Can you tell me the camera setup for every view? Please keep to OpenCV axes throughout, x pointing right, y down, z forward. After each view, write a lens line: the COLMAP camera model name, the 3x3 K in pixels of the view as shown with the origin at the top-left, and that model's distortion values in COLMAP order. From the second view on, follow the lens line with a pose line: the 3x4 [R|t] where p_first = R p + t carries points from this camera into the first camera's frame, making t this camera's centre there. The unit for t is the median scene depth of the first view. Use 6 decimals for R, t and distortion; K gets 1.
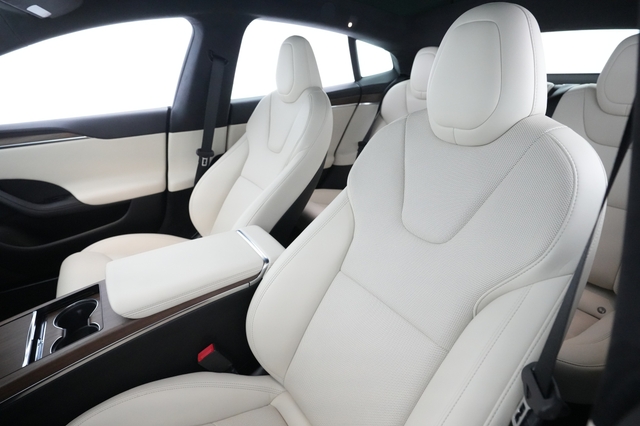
lens RADIAL K [[332.6, 0, 320.0], [0, 332.6, 213.0], [0, 0, 1]] dist [0.000715, 0.000744]
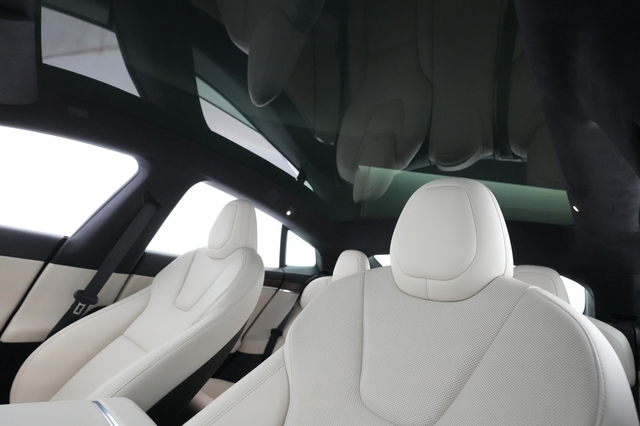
lens RADIAL K [[332.6, 0, 320.0], [0, 332.6, 213.0], [0, 0, 1]] dist [0.000715, 0.000744]
pose [[0.943290, 0.256861, 0.210300, -0.041244], [-0.091073, 0.809420, -0.580124, 0.056806], [-0.319232, 0.528073, 0.786911, 0.103062]]
